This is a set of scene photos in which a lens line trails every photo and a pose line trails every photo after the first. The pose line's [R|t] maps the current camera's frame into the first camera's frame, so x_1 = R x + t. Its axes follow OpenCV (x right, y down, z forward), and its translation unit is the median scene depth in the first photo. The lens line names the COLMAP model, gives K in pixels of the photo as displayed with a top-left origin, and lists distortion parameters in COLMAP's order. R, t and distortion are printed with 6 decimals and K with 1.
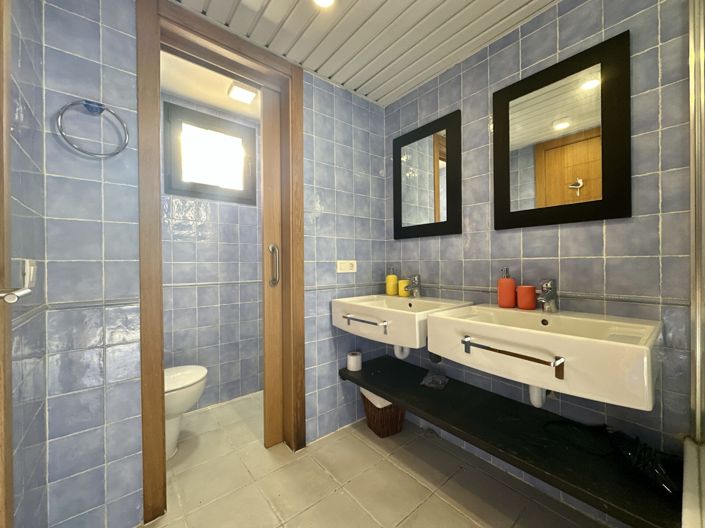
lens RADIAL K [[281.0, 0, 351.8], [0, 281.0, 264.4], [0, 0, 1]] dist [-0.003277, 0.000448]
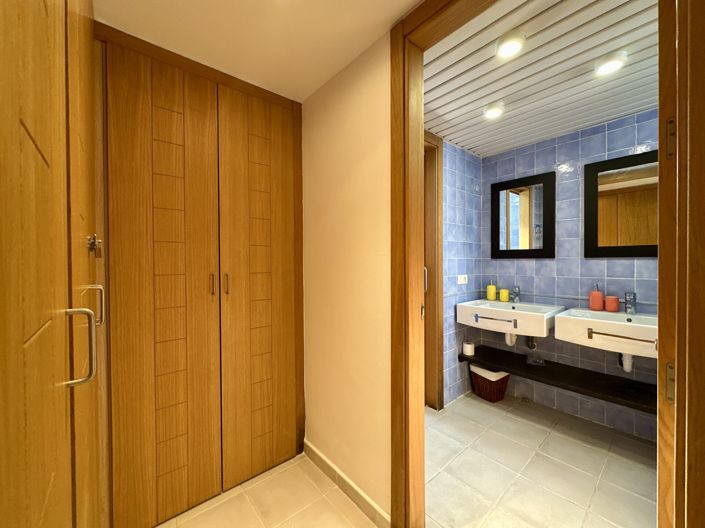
lens RADIAL K [[281.0, 0, 352.0], [0, 281.0, 264.8], [0, 0, 1]] dist [-0.003277, 0.000448]
pose [[0.999791, 0.004264, 0.019982, -0.663249], [-0.004403, 0.999966, 0.006918, -0.080532], [-0.019951, -0.007005, 0.999776, -0.401741]]
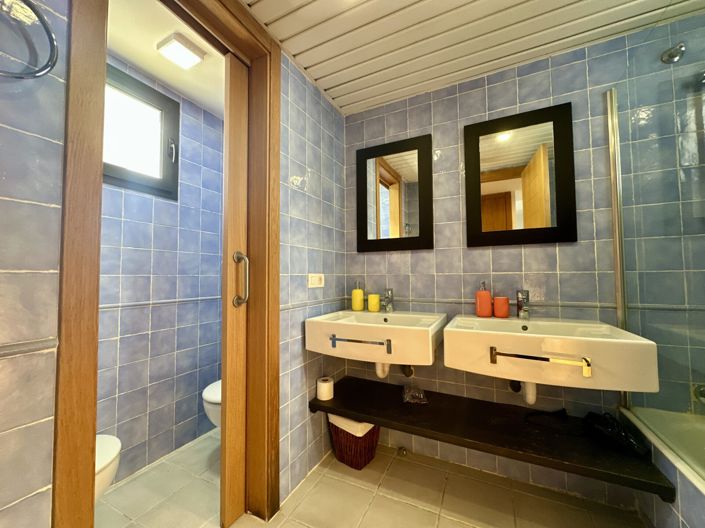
lens RADIAL K [[281.0, 0, 352.6], [0, 281.0, 264.5], [0, 0, 1]] dist [-0.003277, 0.000448]
pose [[0.908829, 0.020278, 0.416676, -0.323176], [0.000393, 0.998776, -0.049464, 0.000460], [-0.417169, 0.045118, 0.907708, 0.167711]]
